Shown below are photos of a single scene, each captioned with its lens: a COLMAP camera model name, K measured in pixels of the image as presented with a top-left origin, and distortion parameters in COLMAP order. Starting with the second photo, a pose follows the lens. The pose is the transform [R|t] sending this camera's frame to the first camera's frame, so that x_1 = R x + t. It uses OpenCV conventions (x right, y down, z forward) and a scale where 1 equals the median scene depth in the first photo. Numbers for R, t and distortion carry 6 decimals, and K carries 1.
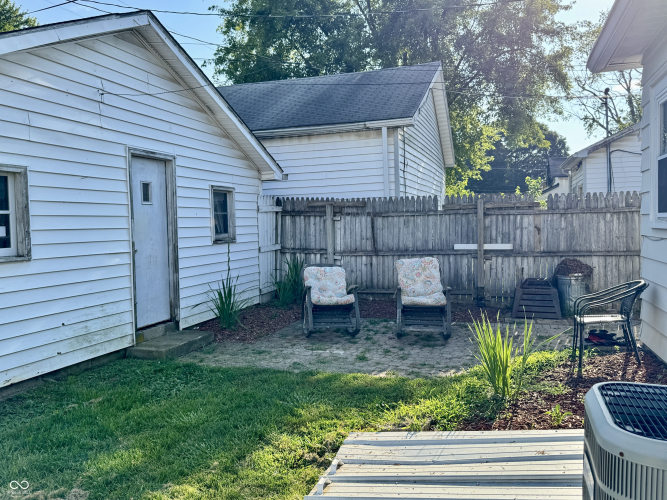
lens RADIAL K [[559.3, 0, 333.5], [0, 559.3, 250.0], [0, 0, 1]] dist [0.128486, -0.242896]
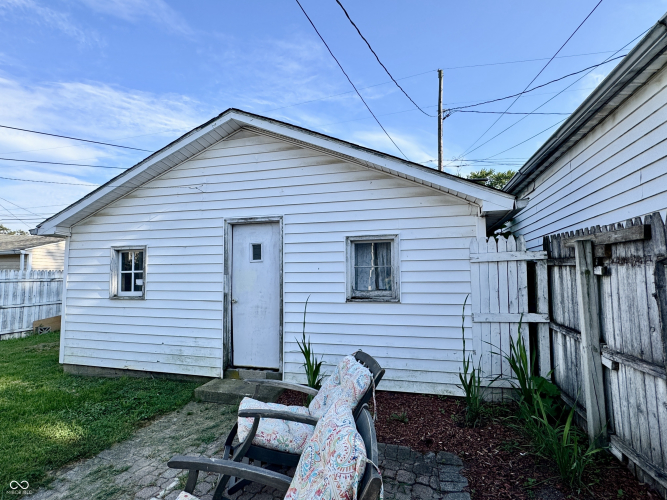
lens RADIAL K [[331.3, 0, 333.5], [0, 331.3, 250.0], [0, 0, 1]] dist [-0.000782, -0.000070]
pose [[0.050741, -0.065056, -0.996591, 0.352059], [-0.045901, 0.996670, -0.067398, -0.063300], [0.997656, 0.049165, 0.047585, 1.072032]]
